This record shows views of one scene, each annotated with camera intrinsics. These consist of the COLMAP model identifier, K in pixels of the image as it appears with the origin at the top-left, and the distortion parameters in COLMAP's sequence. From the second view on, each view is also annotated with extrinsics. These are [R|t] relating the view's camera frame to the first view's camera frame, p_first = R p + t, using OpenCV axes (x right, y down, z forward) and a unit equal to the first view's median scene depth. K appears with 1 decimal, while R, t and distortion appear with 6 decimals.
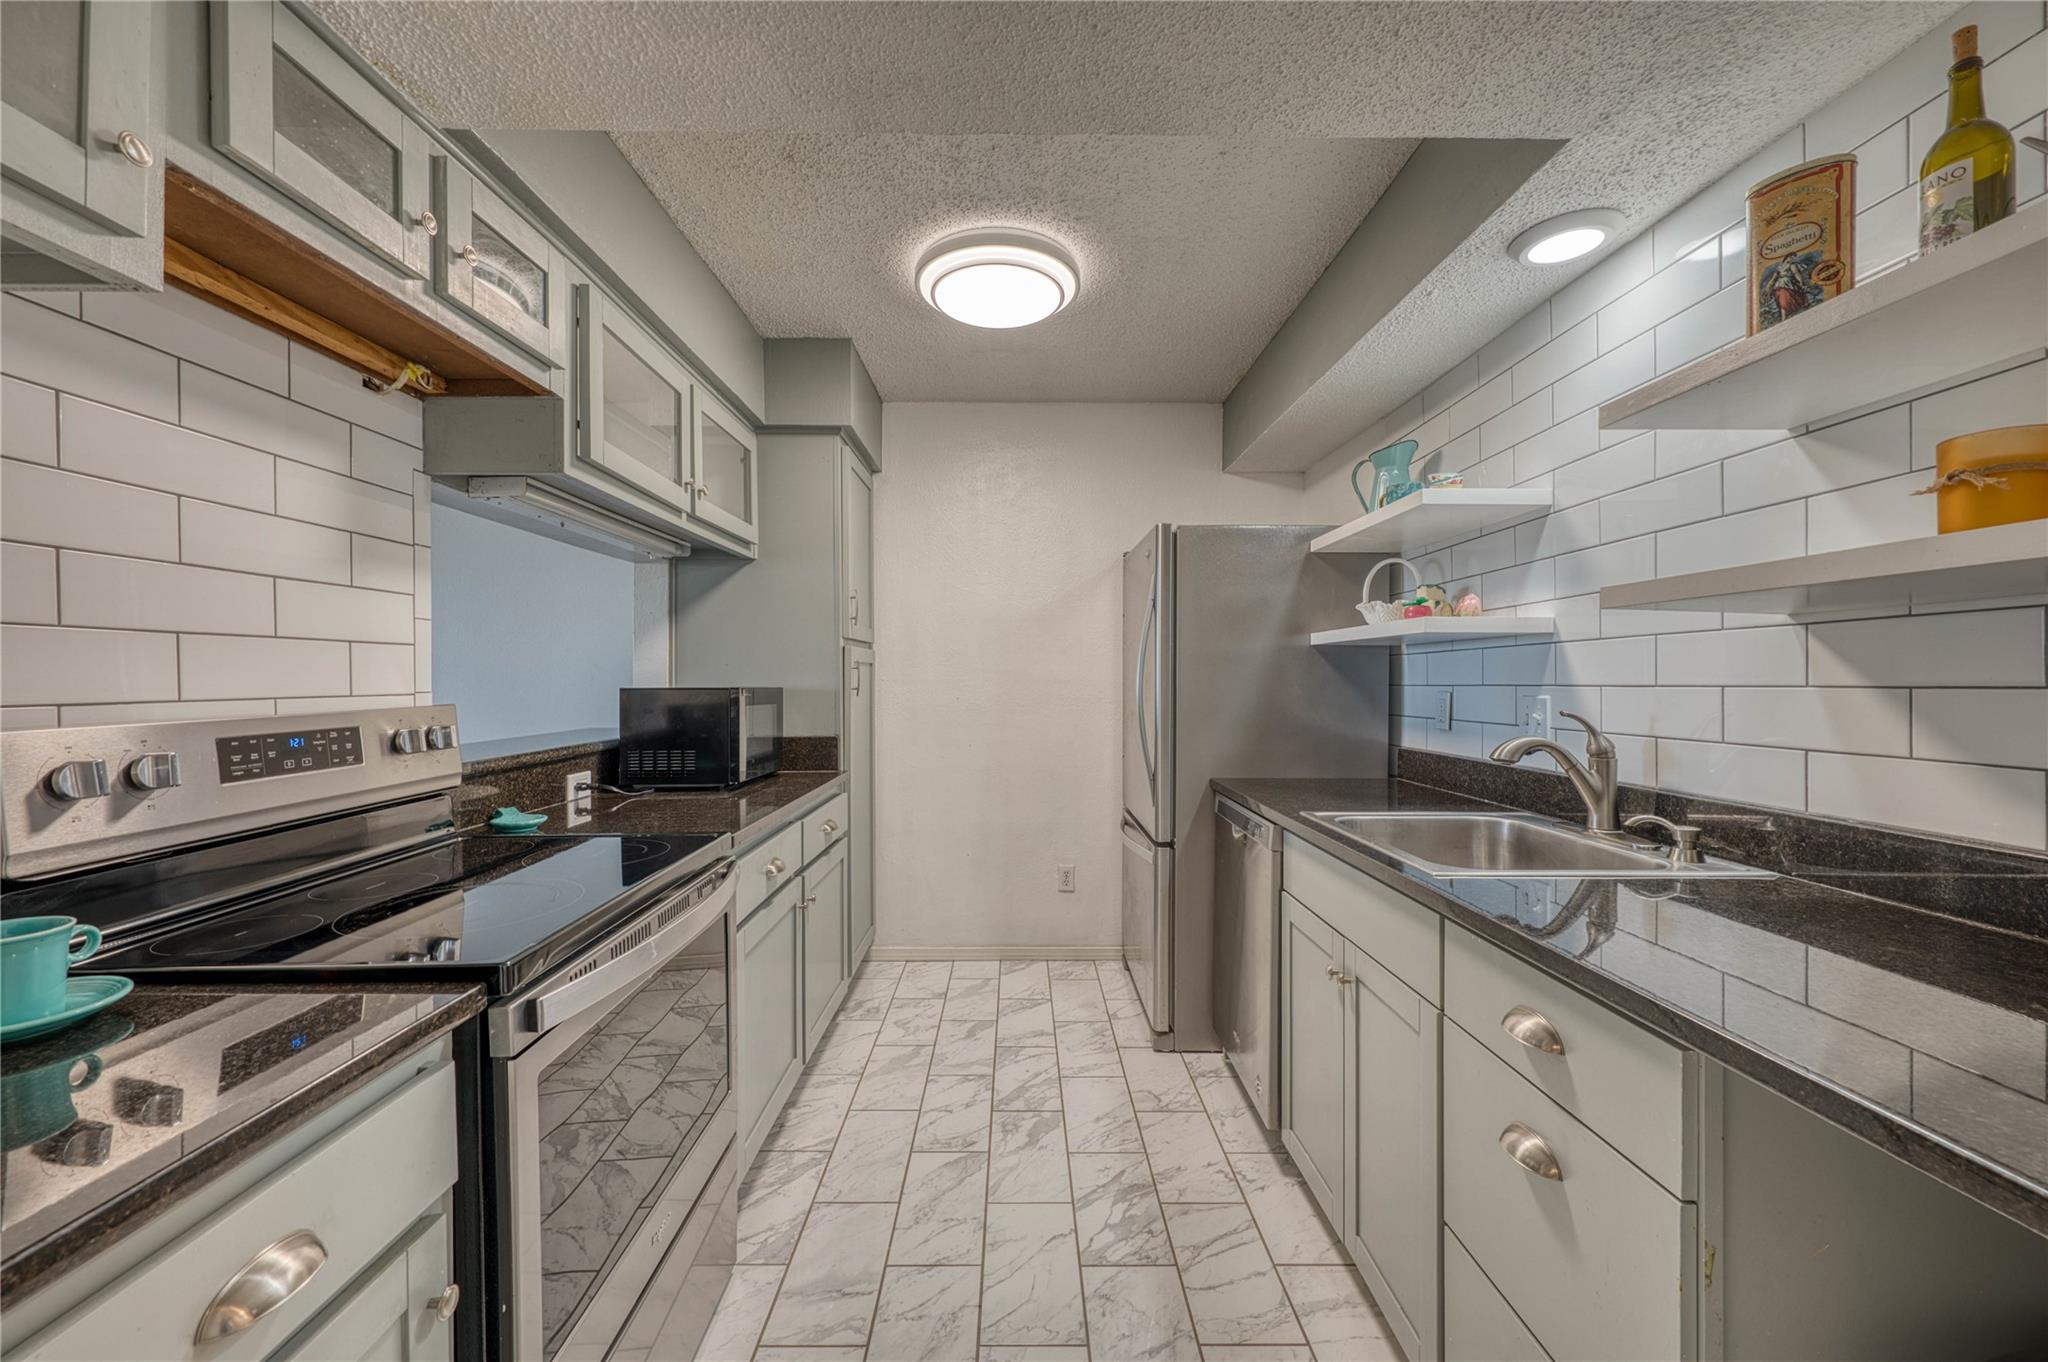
lens RADIAL K [[807.7, 0, 1020.1], [0, 807.7, 681.3], [0, 0, 1]] dist [-0.003628, 0.000389]
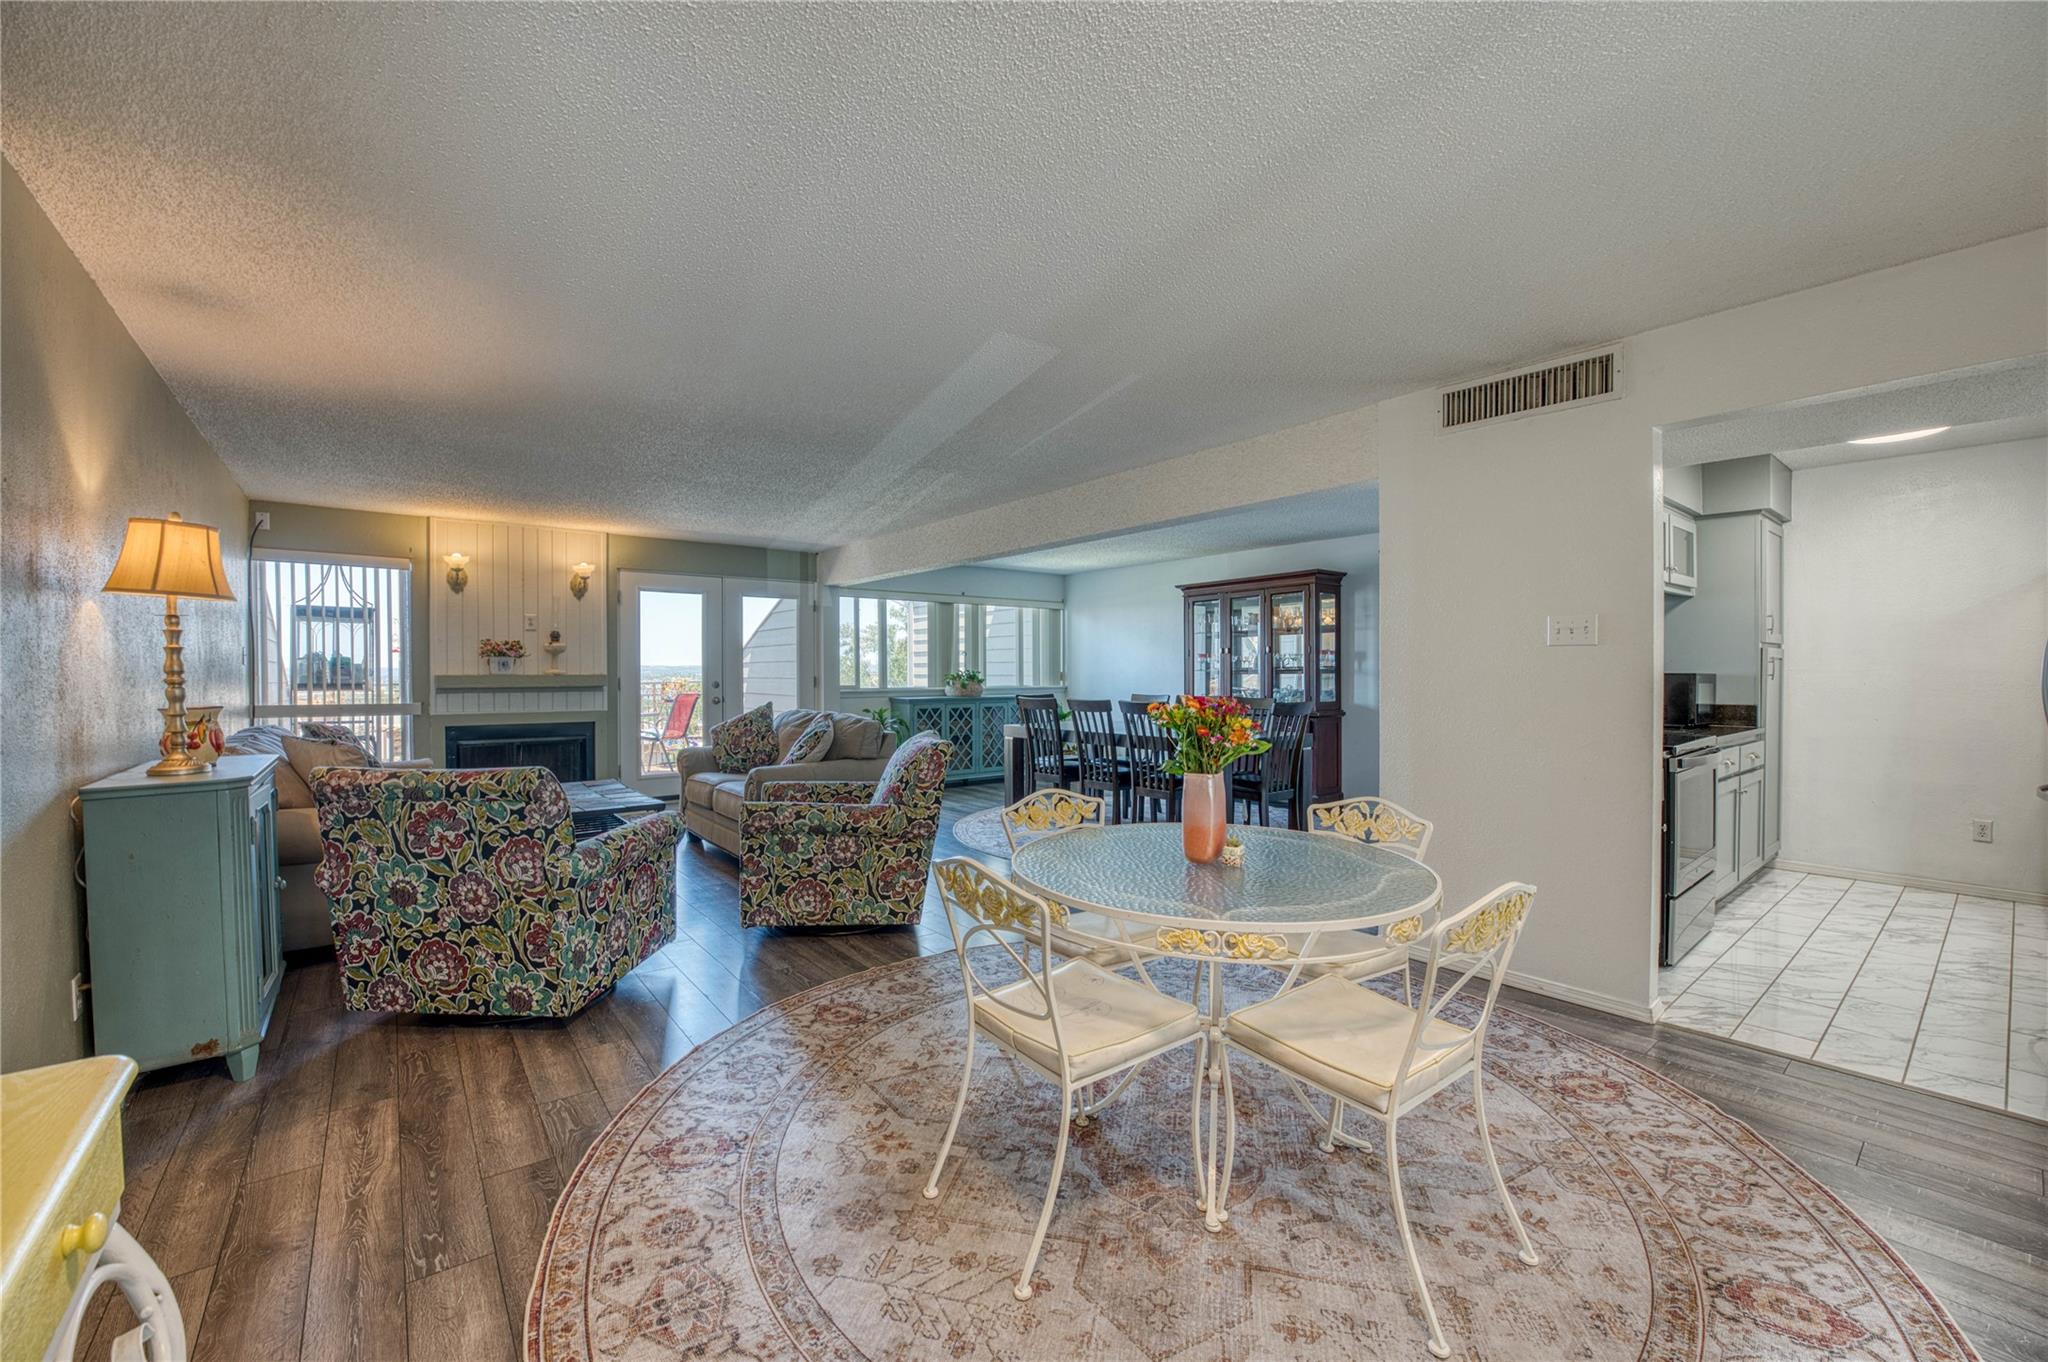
lens RADIAL K [[818.1, 0, 1019.6], [0, 818.1, 682.4], [0, 0, 1]] dist [-0.027442, 0.002363]
pose [[0.613391, 0.013011, -0.789672, 0.162828], [-0.005629, 0.999911, 0.012103, 0.016101], [0.789759, -0.002979, 0.613410, -1.426969]]
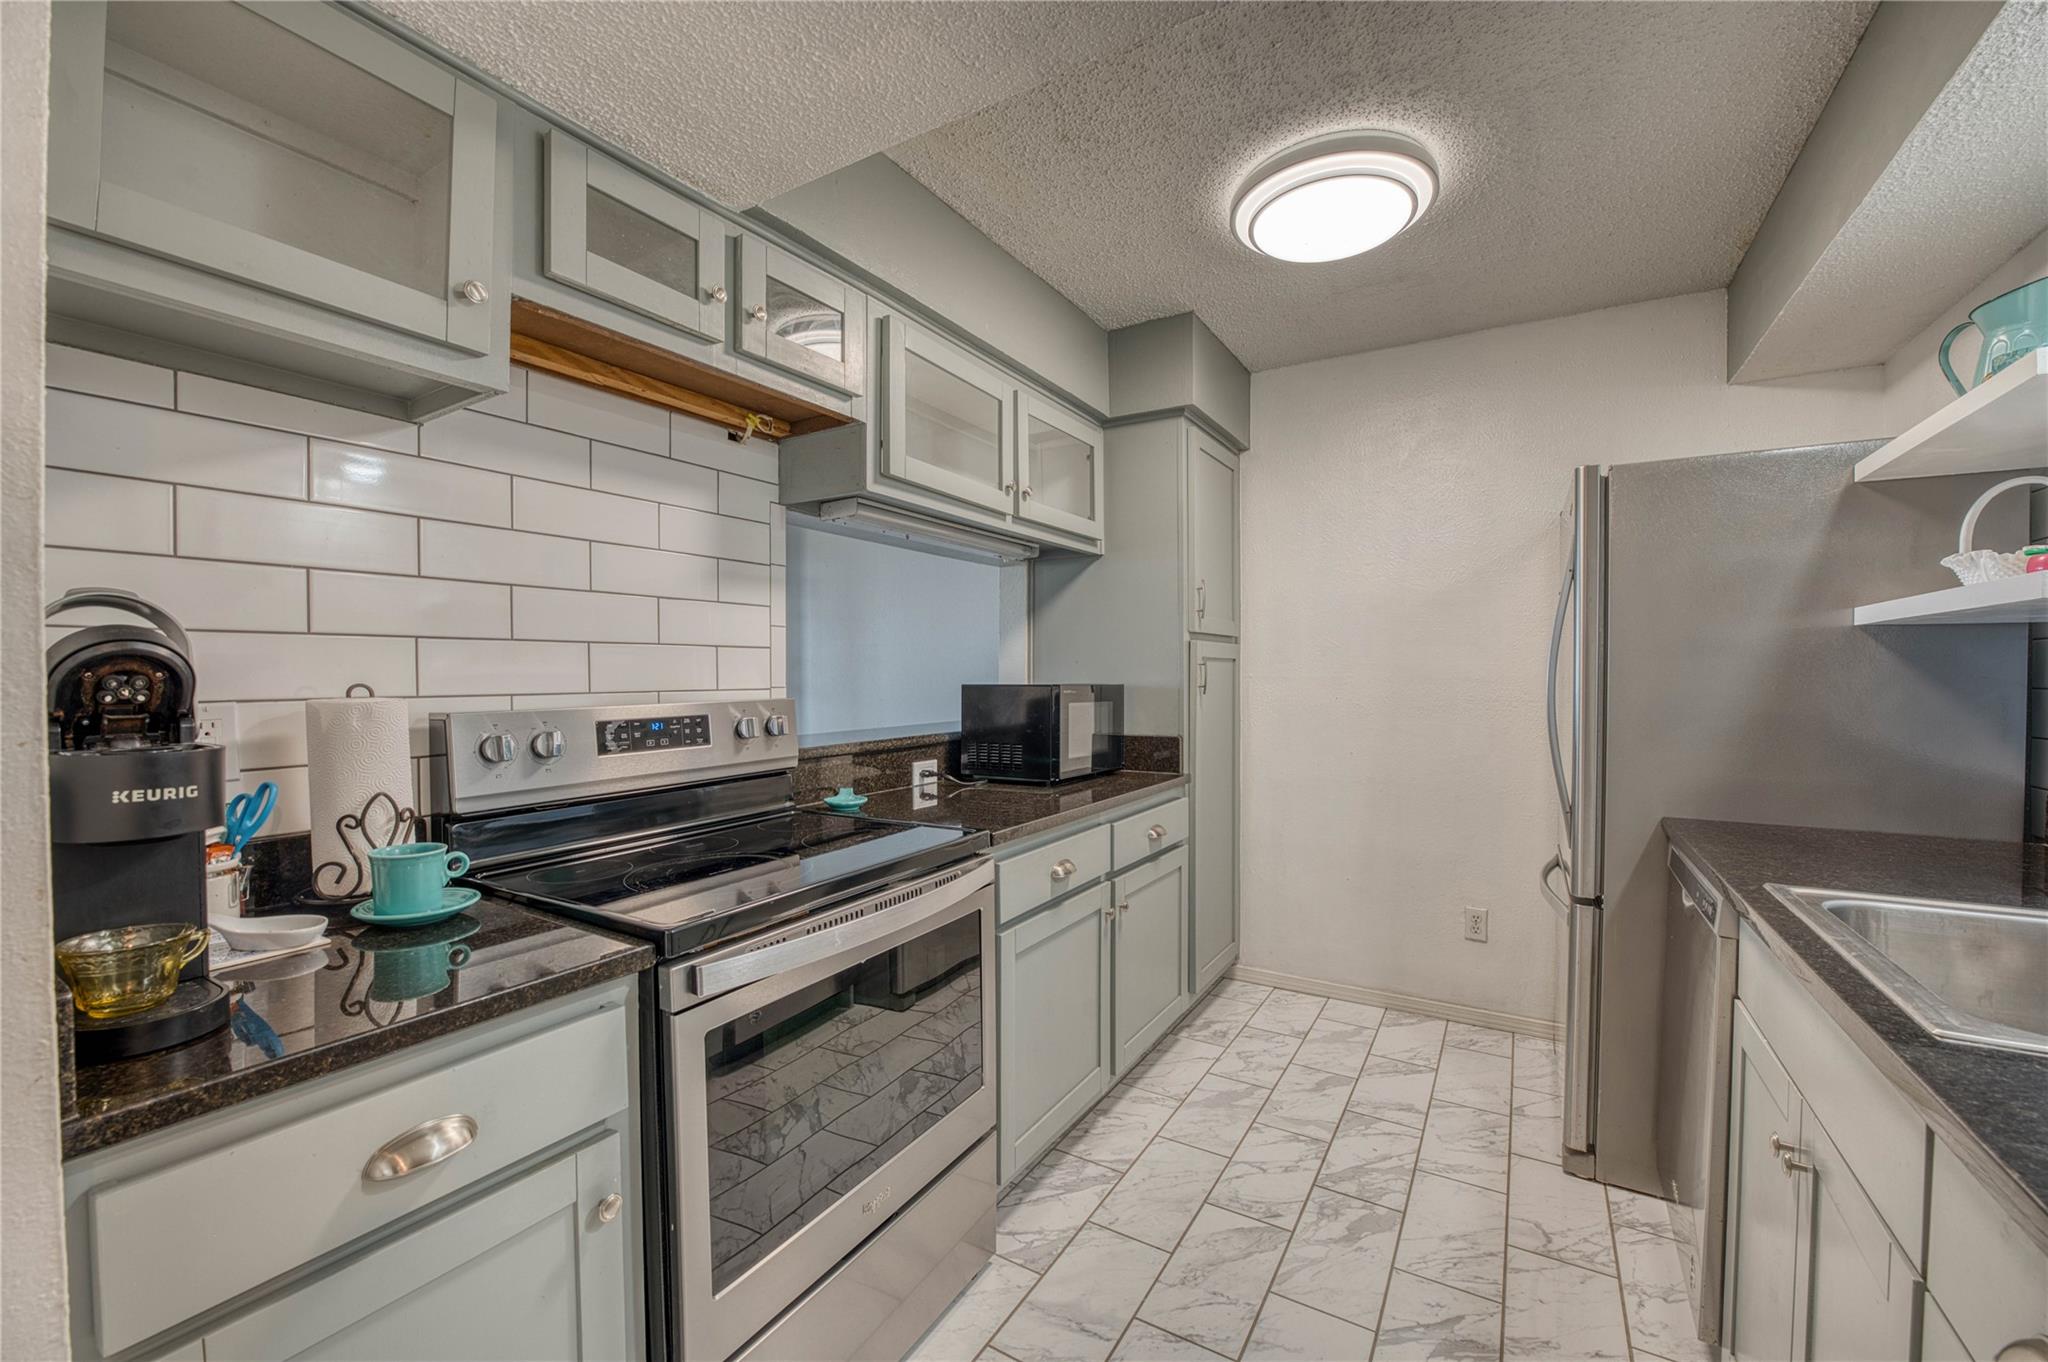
lens RADIAL K [[818.1, 0, 1019.6], [0, 818.1, 682.4], [0, 0, 1]] dist [-0.027442, 0.002363]
pose [[0.847409, 0.005946, -0.530908, 0.155292], [-0.002485, 0.999971, 0.007234, -0.002321], [0.530935, -0.004811, 0.847399, 0.120840]]
